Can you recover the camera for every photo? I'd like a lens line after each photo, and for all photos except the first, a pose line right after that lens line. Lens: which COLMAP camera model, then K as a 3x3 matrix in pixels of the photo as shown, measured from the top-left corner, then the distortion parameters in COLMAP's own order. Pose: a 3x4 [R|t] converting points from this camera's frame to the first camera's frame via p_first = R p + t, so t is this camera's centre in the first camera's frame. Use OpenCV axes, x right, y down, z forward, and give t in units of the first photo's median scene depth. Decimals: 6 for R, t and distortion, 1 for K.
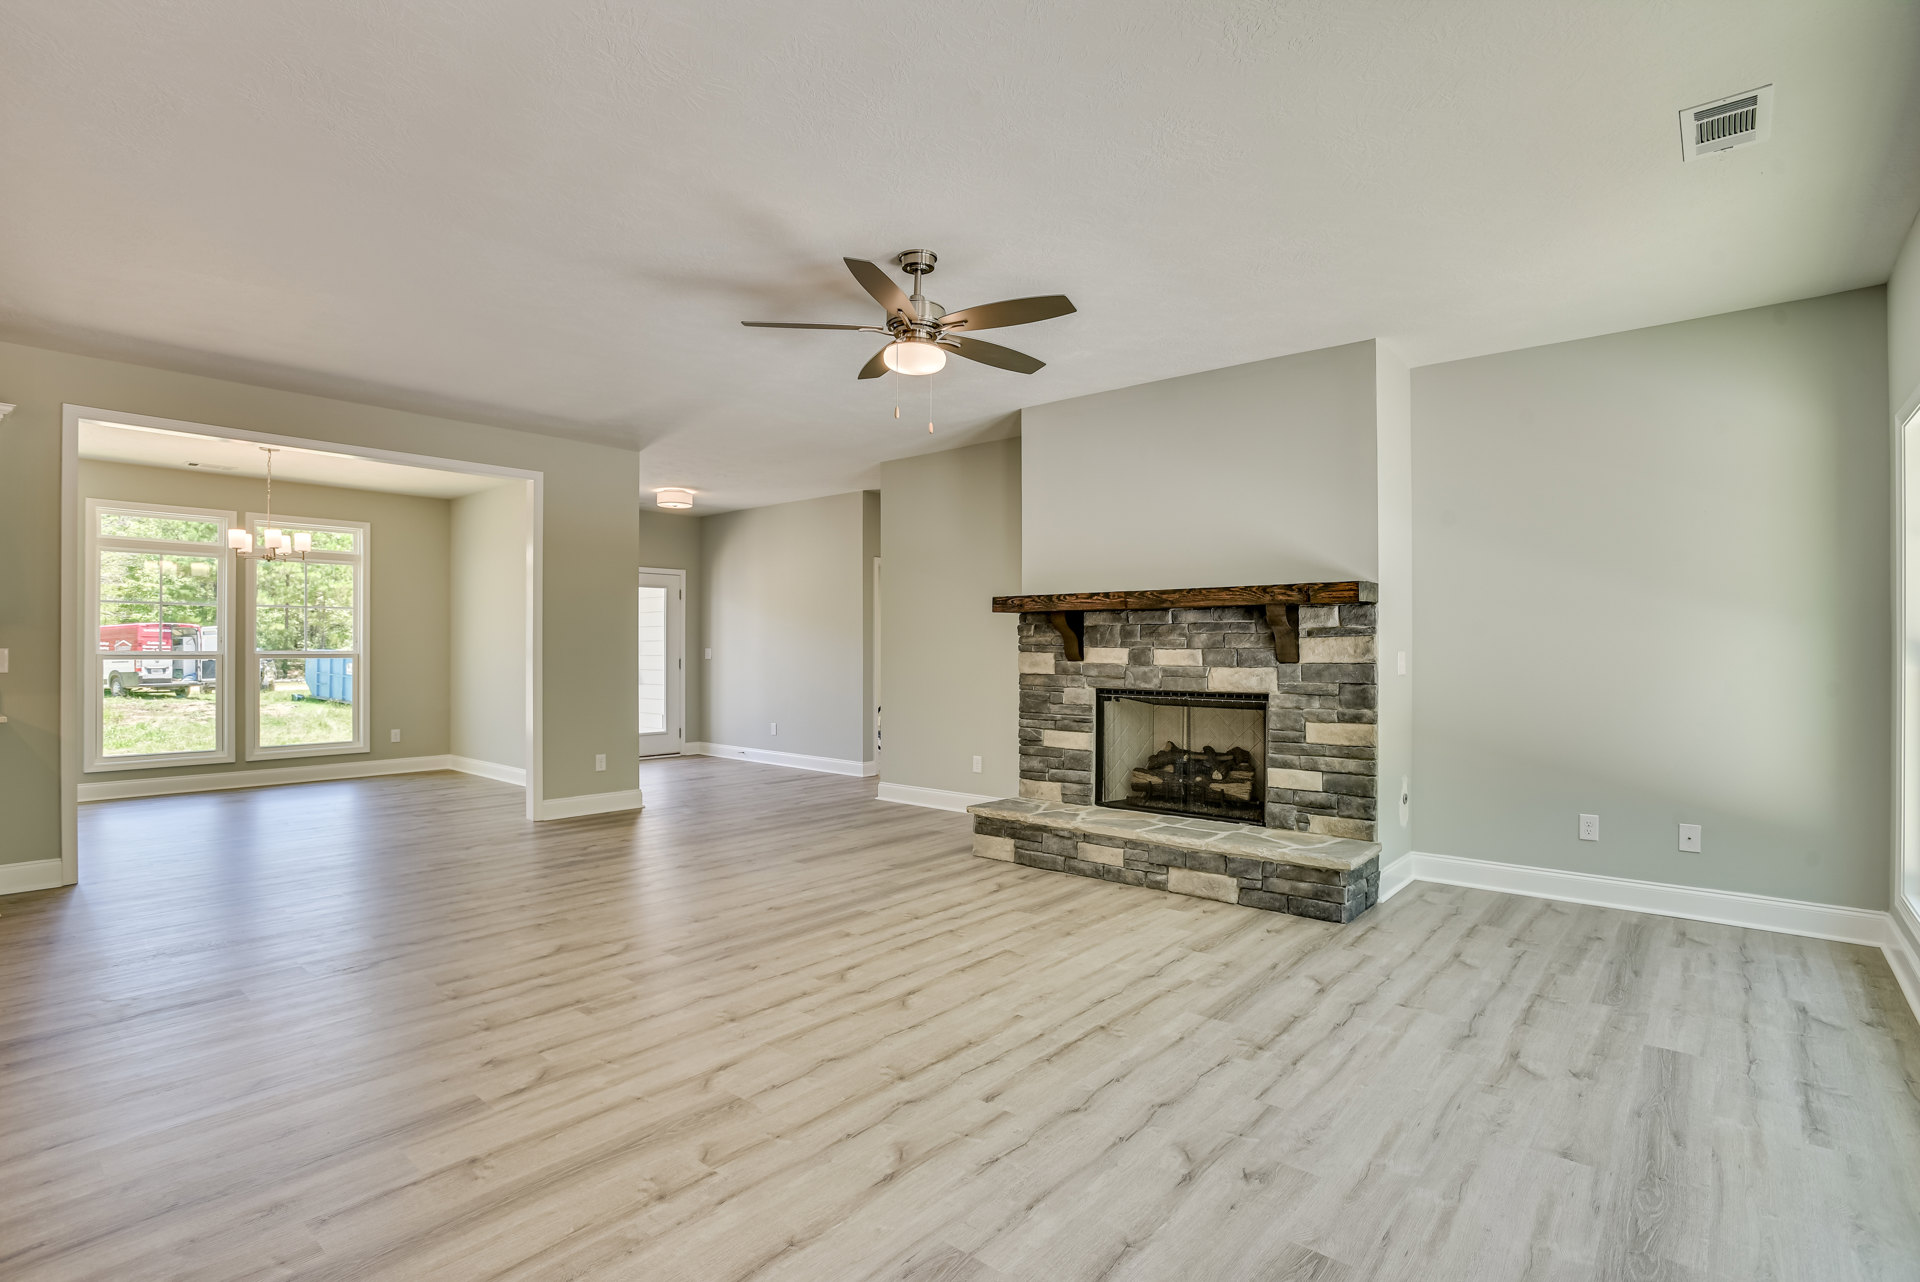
lens RADIAL K [[931.8, 0, 959.8], [0, 931.8, 648.9], [0, 0, 1]] dist [-0.054030, 0.020282]
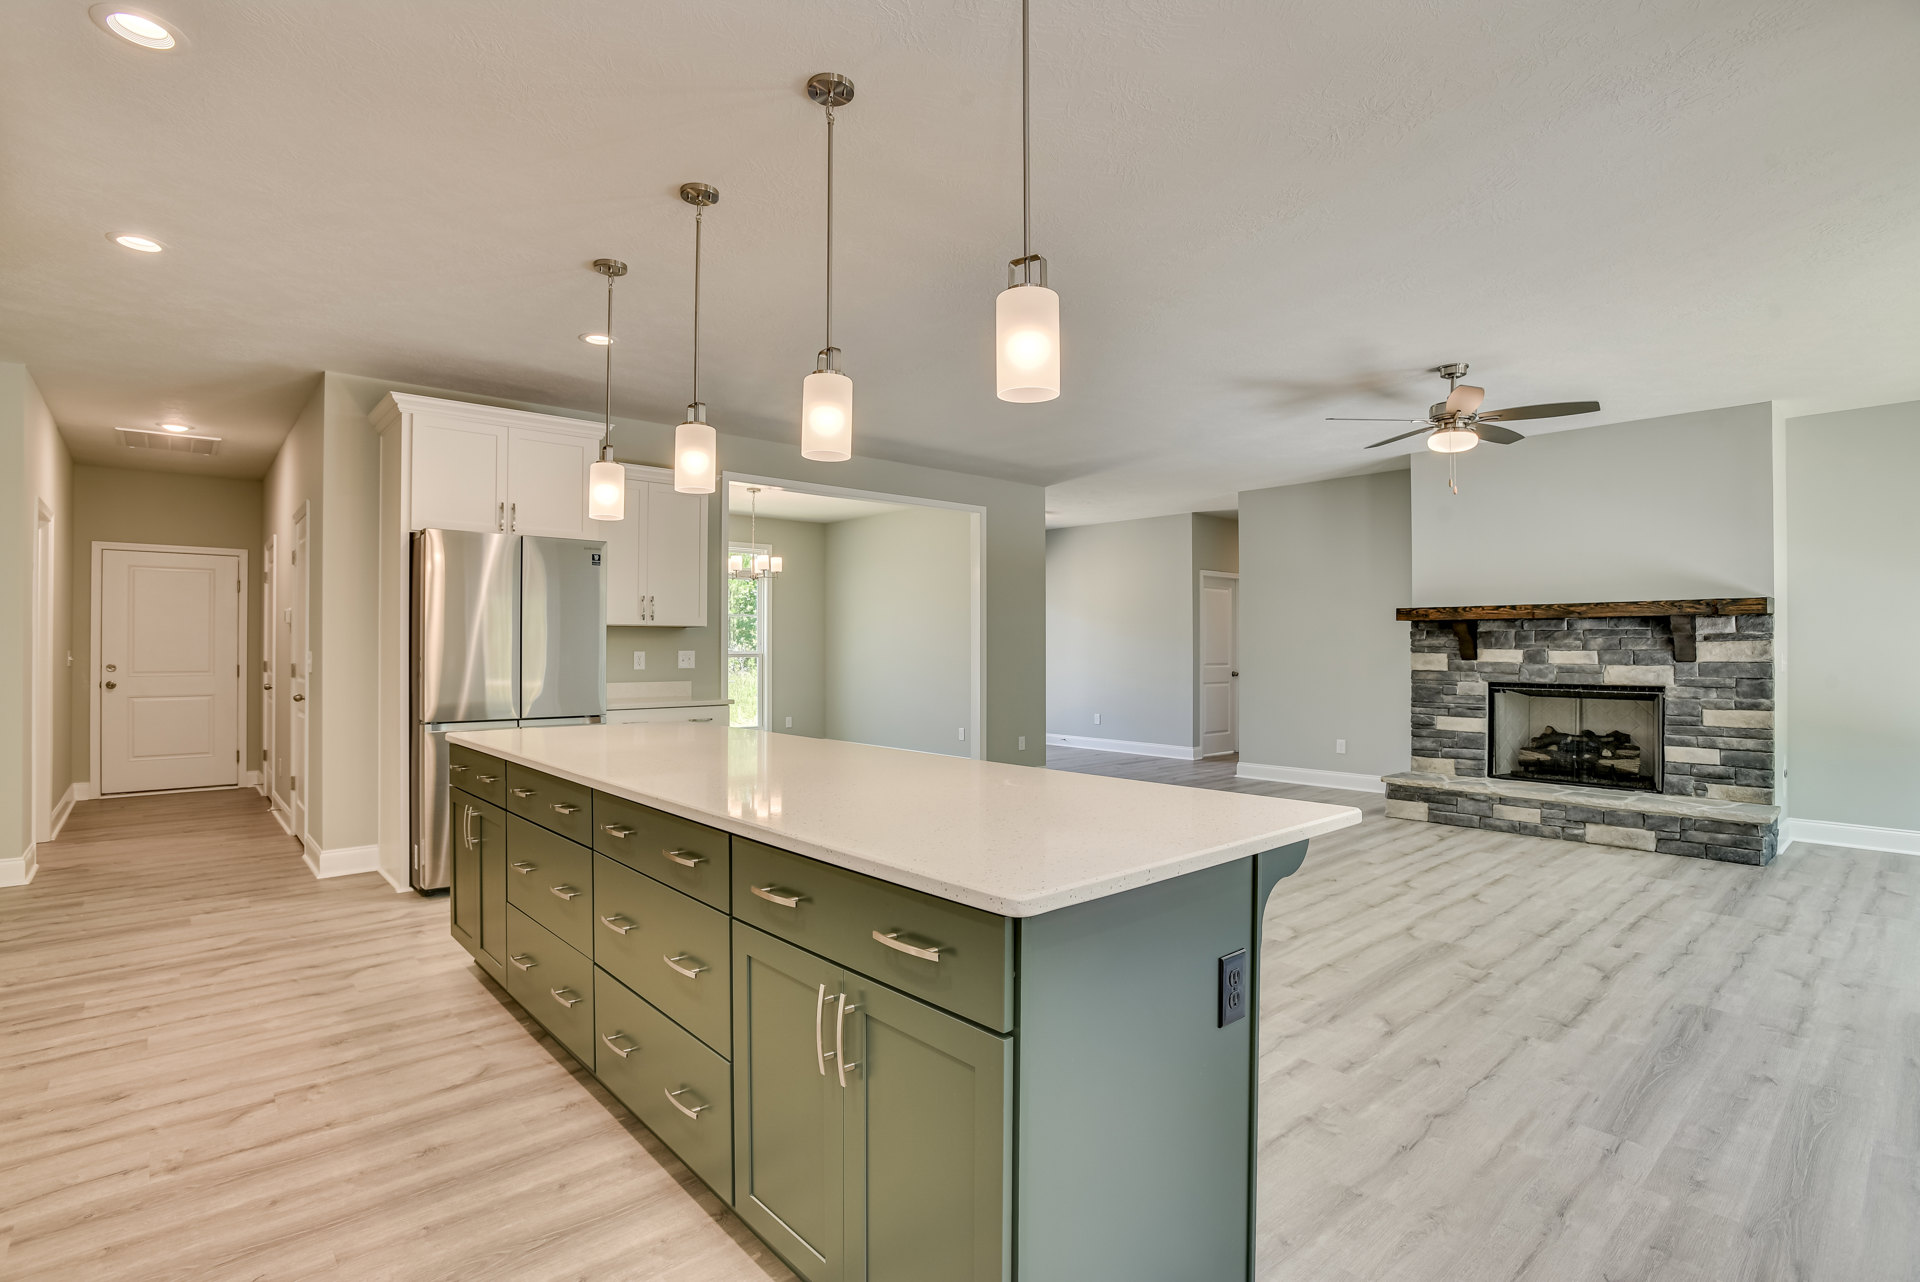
lens RADIAL K [[931.8, 0, 947.3], [0, 931.8, 643.2], [0, 0, 1]] dist [-0.054030, 0.020282]
pose [[0.990148, -0.001614, -0.140012, -0.452932], [0.001181, 0.999994, -0.003176, -0.007210], [0.140017, 0.002979, 0.990145, -0.343879]]
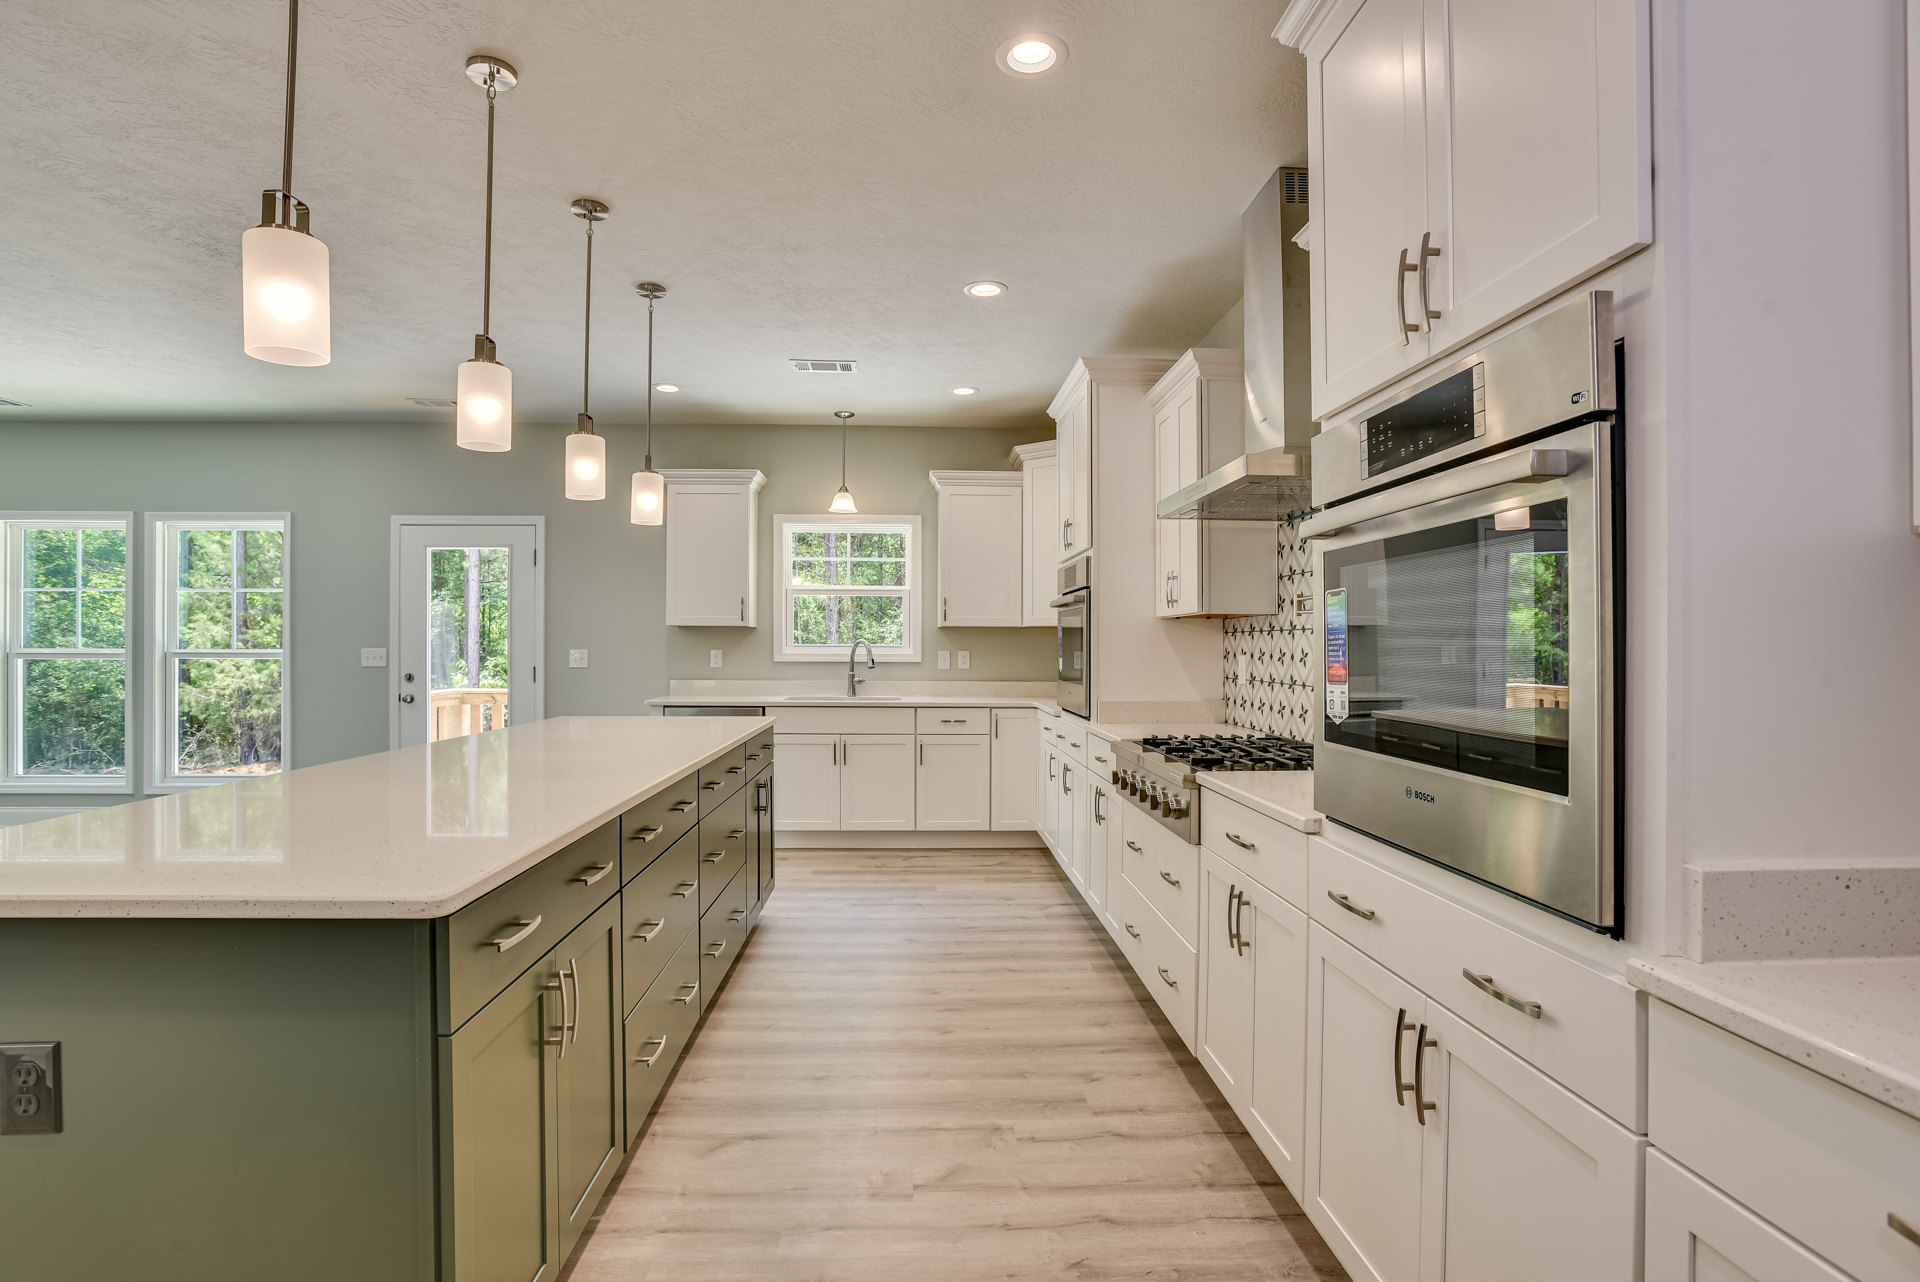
lens RADIAL K [[931.8, 0, 944.4], [0, 931.8, 642.5], [0, 0, 1]] dist [-0.054030, 0.020282]
pose [[-0.688275, 0.001080, 0.725449, -1.253536], [-0.006410, 0.999951, -0.007570, -0.004790], [-0.725421, -0.009861, -0.688234, 0.425641]]
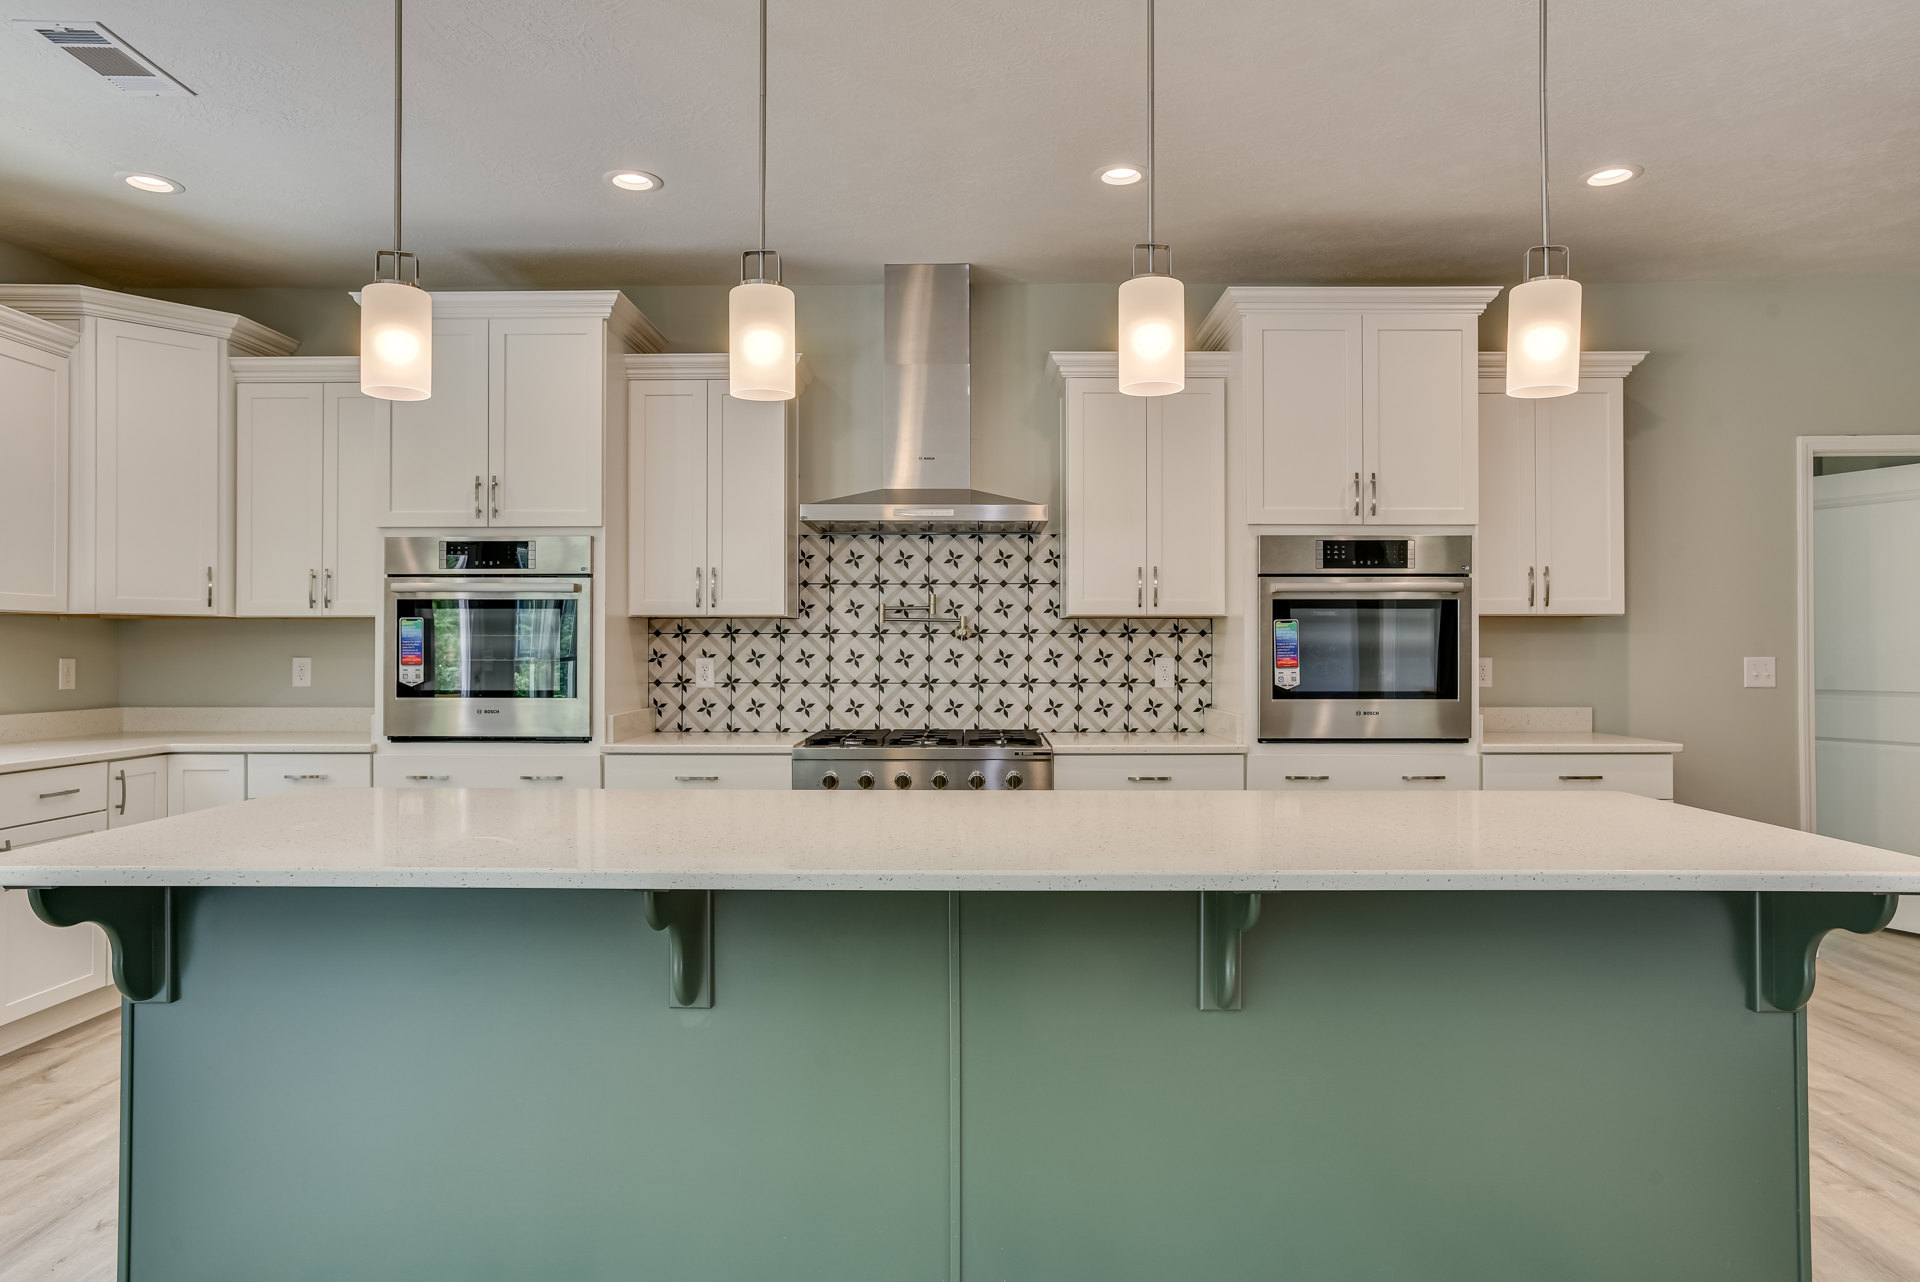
lens RADIAL K [[1190.3, 0, 950.3], [0, 1190.3, 641.3], [0, 0, 1]] dist [-0.012958, 0.024893]
pose [[-0.771024, -0.004391, -0.636791, -0.332419], [0.001813, 0.999957, -0.009091, -0.006016], [0.636804, -0.008164, -0.770983, 0.593068]]
